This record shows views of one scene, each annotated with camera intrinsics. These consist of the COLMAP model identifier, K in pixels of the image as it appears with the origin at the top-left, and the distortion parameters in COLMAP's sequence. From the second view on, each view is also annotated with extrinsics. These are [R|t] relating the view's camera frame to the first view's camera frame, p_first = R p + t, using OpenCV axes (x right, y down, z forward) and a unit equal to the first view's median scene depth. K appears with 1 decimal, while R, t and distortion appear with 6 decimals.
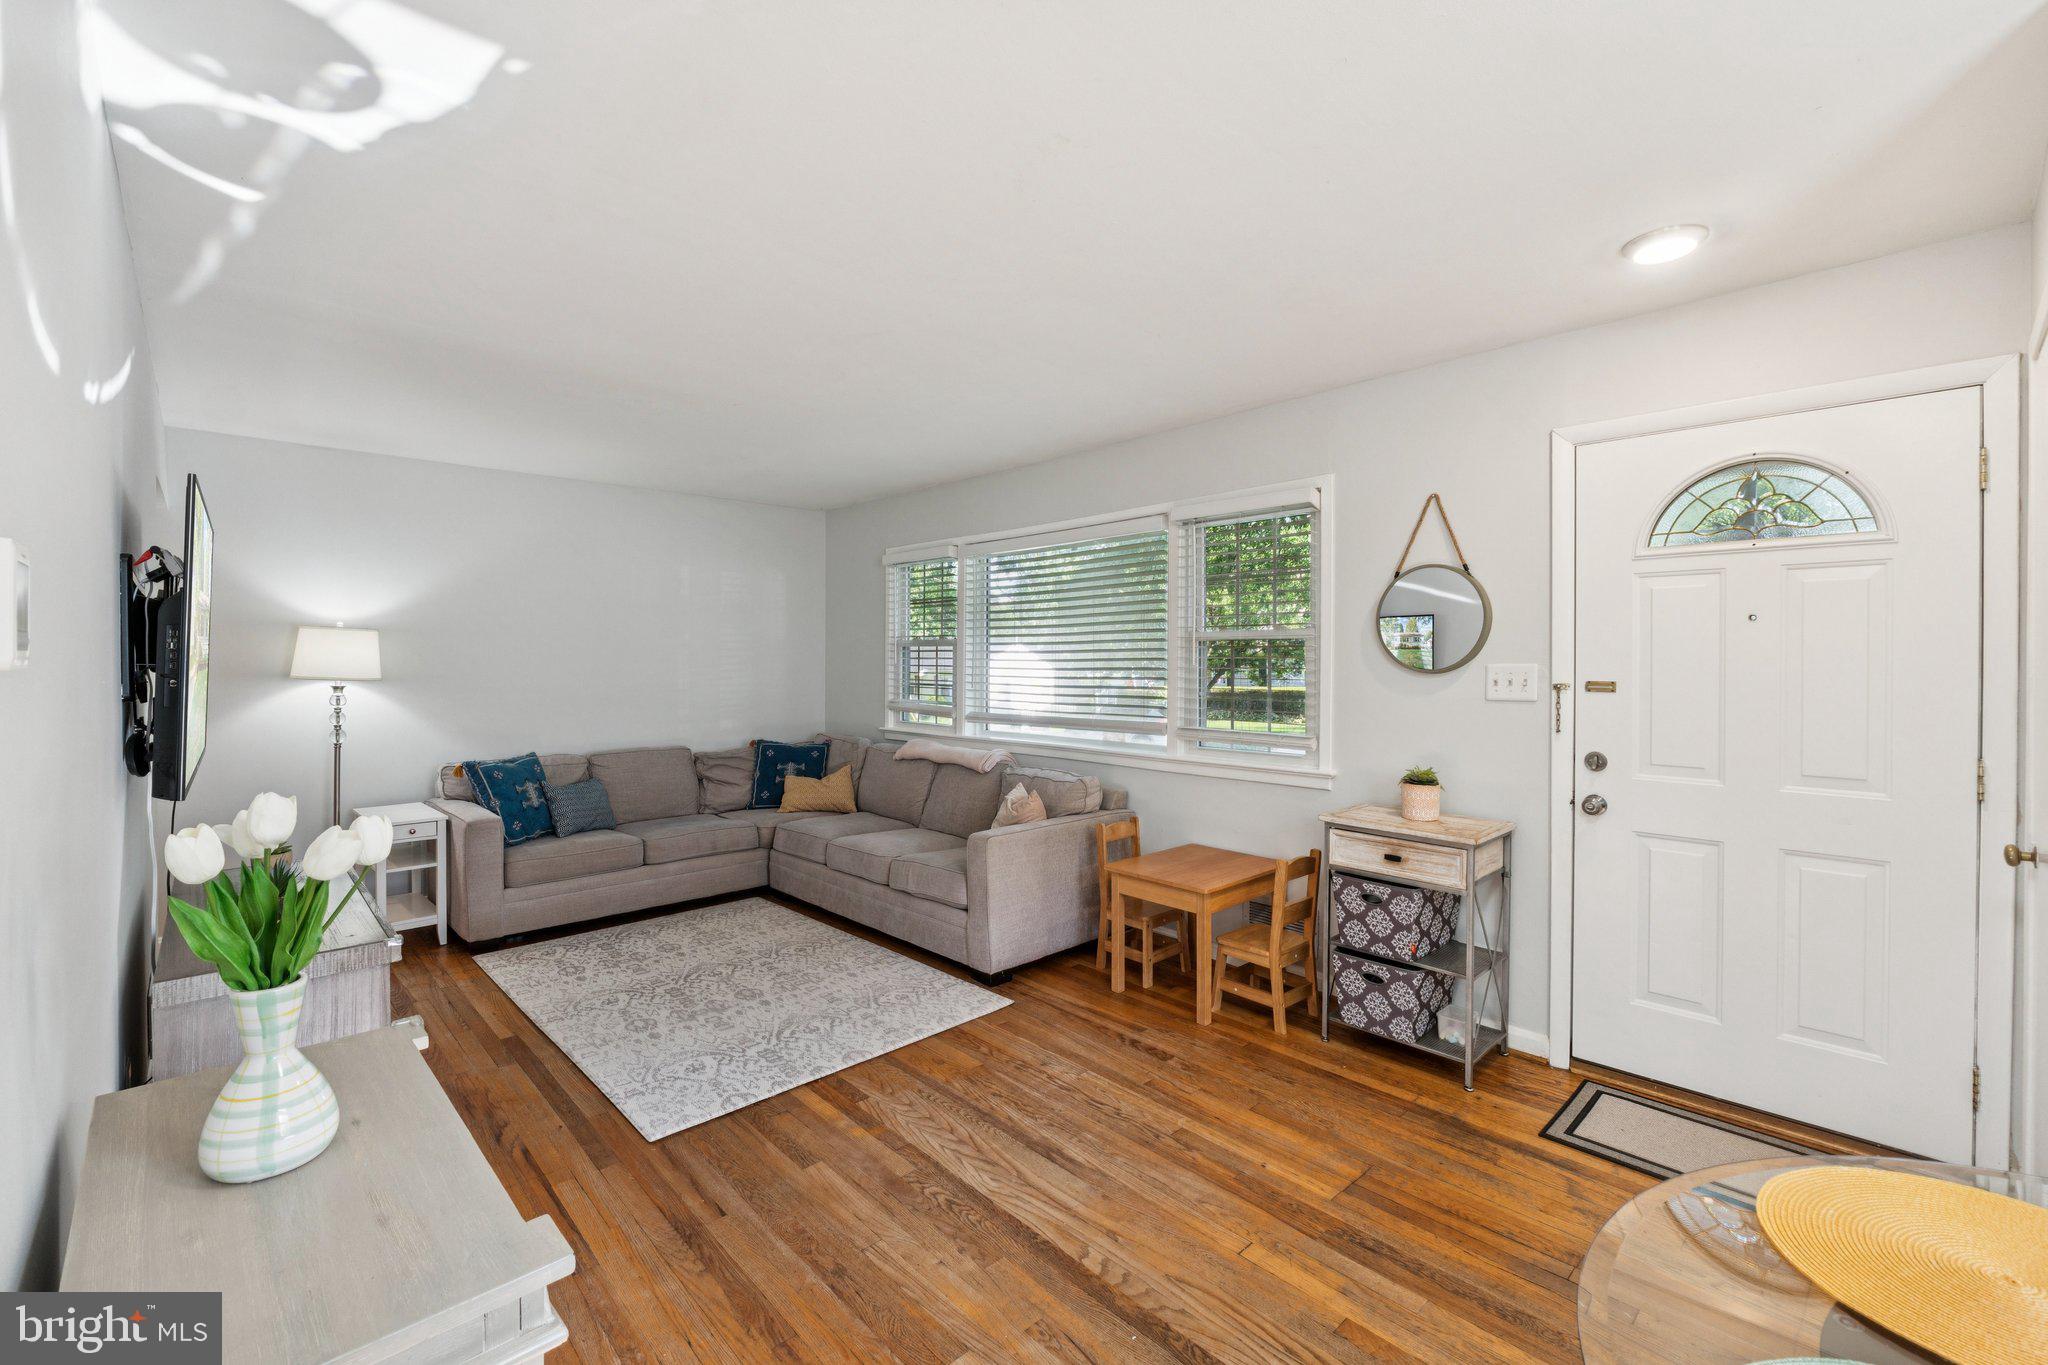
lens RADIAL K [[871.1, 0, 1016.3], [0, 871.1, 669.3], [0, 0, 1]] dist [-0.004091, -0.002358]
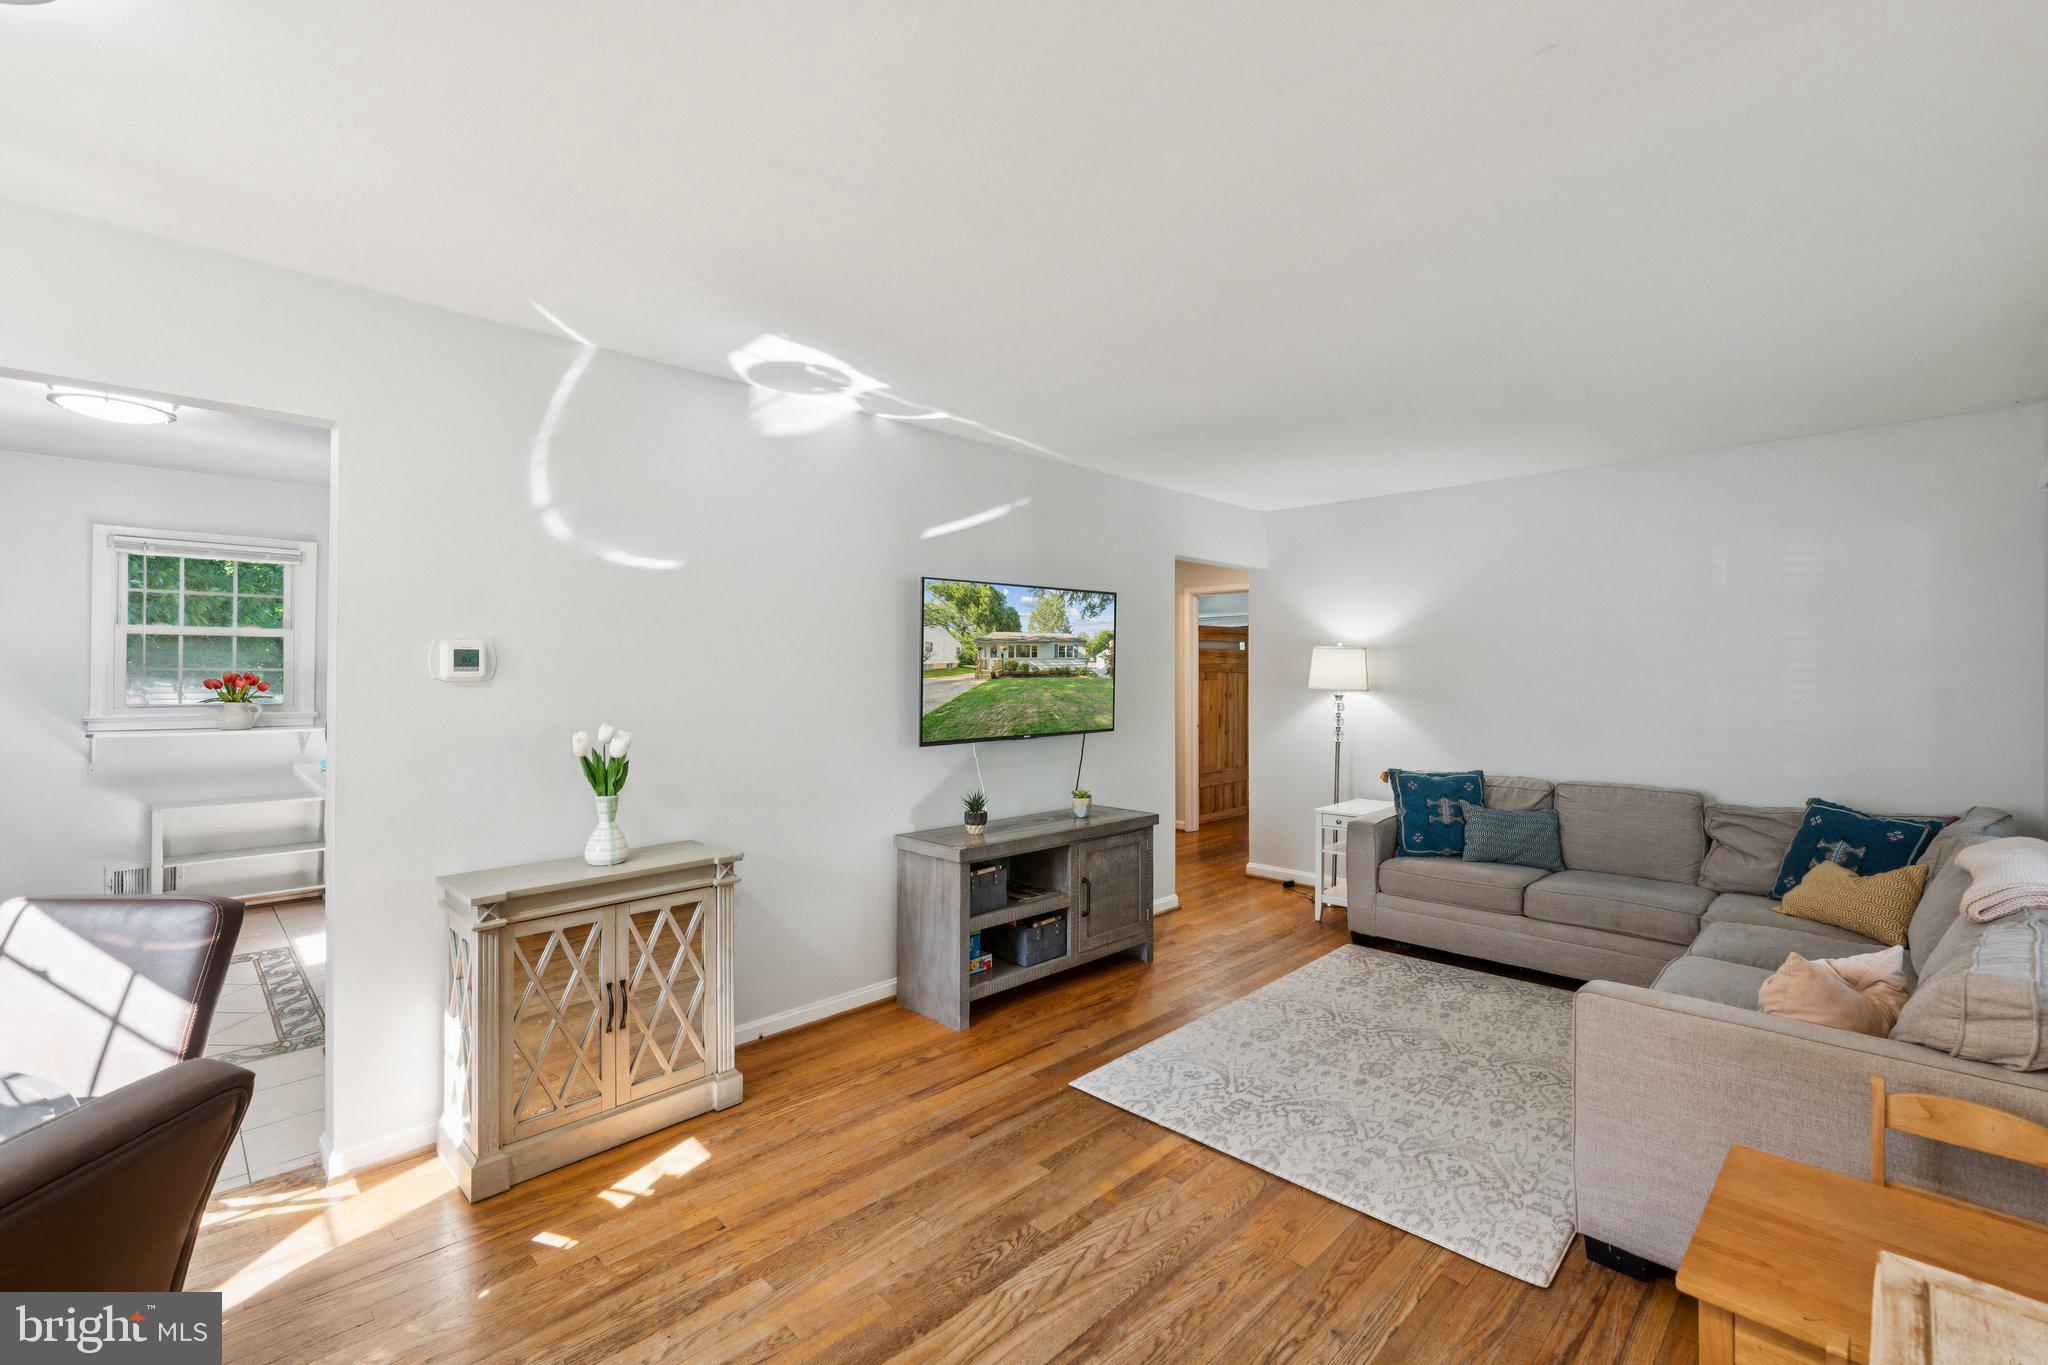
lens RADIAL K [[871.1, 0, 1013.8], [0, 871.1, 674.8], [0, 0, 1]] dist [-0.004091, -0.002358]
pose [[0.035916, 0.003992, -0.999347, 0.496023], [-0.013448, 0.999903, 0.003510, -0.008011], [0.999264, 0.013313, 0.035966, 0.581236]]
